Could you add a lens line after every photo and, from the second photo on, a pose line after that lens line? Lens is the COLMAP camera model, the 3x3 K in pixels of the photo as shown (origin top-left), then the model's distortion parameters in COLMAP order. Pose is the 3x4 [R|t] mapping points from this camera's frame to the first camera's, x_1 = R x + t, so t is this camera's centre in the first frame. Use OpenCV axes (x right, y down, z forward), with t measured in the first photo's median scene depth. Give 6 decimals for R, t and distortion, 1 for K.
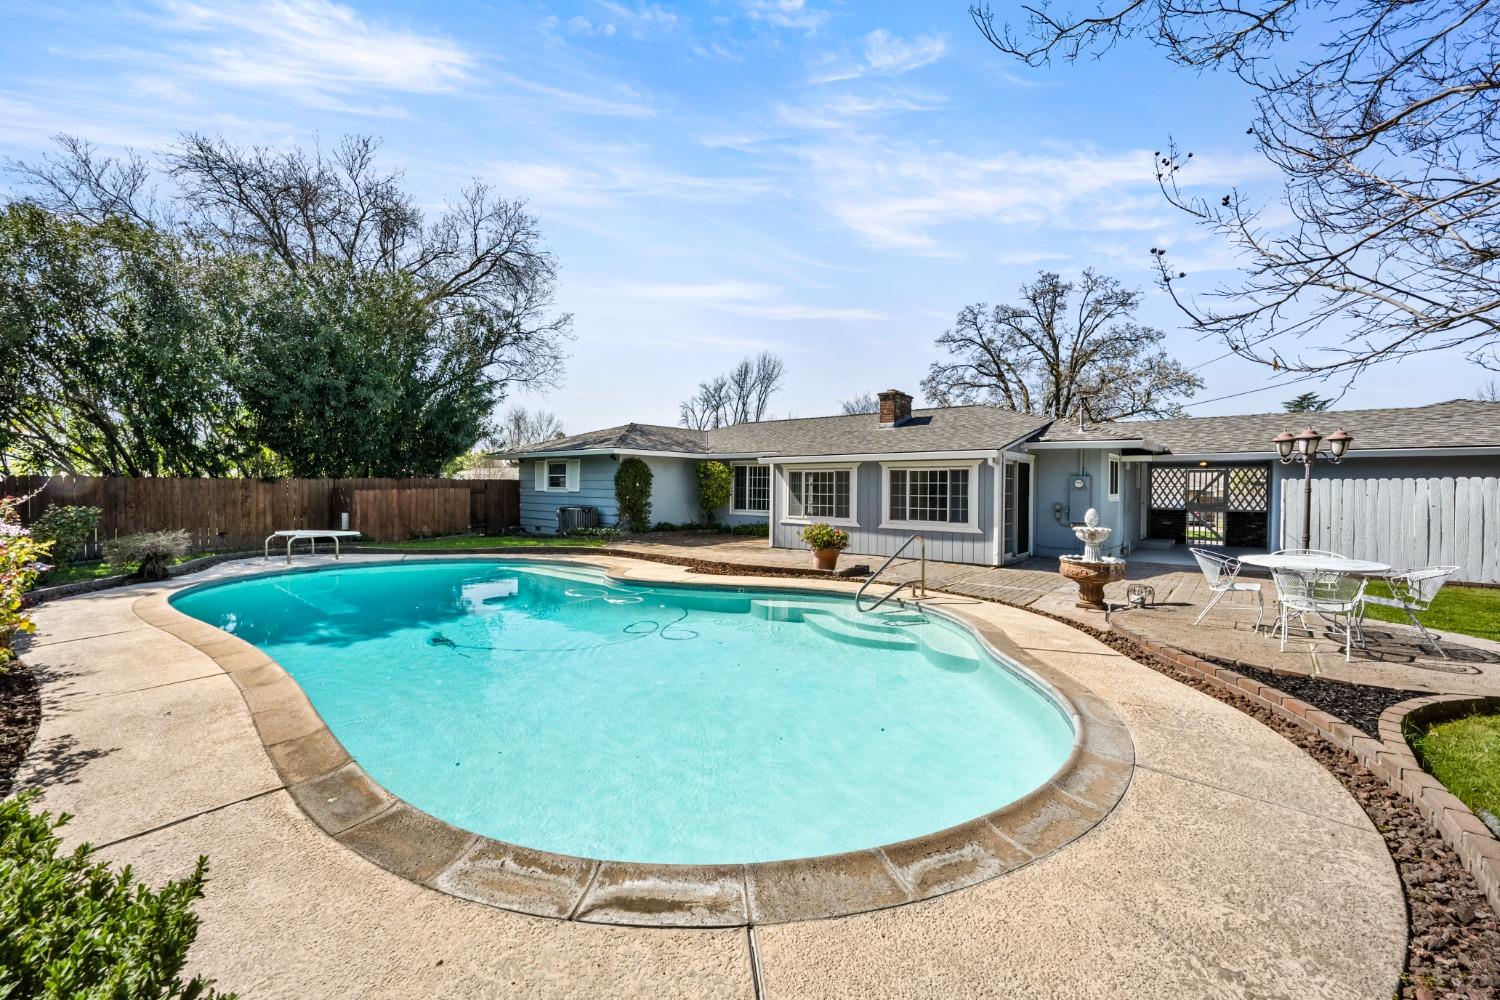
lens RADIAL K [[594.1, 0, 746.2], [0, 594.1, 492.7], [0, 0, 1]] dist [-0.001131, -0.000295]
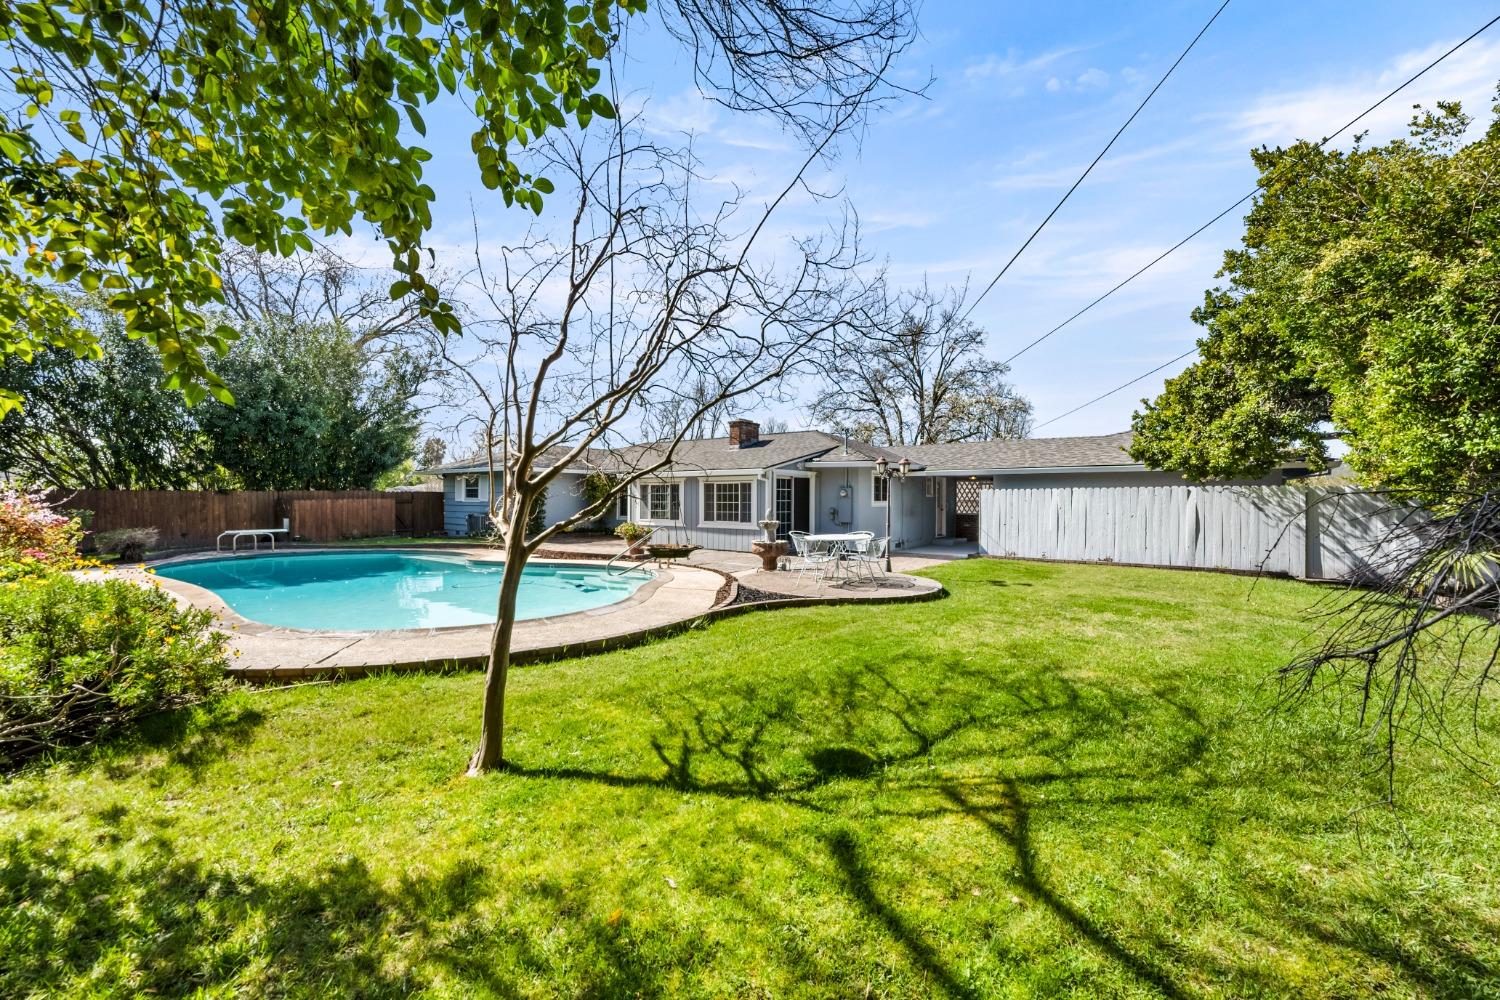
lens RADIAL K [[594.1, 0, 751.8], [0, 594.1, 502.9], [0, 0, 1]] dist [-0.001131, -0.000295]
pose [[0.999432, -0.002990, 0.033573, 0.274423], [0.003102, 0.999990, -0.003278, 0.009414], [-0.033563, 0.003380, 0.999431, -0.293846]]
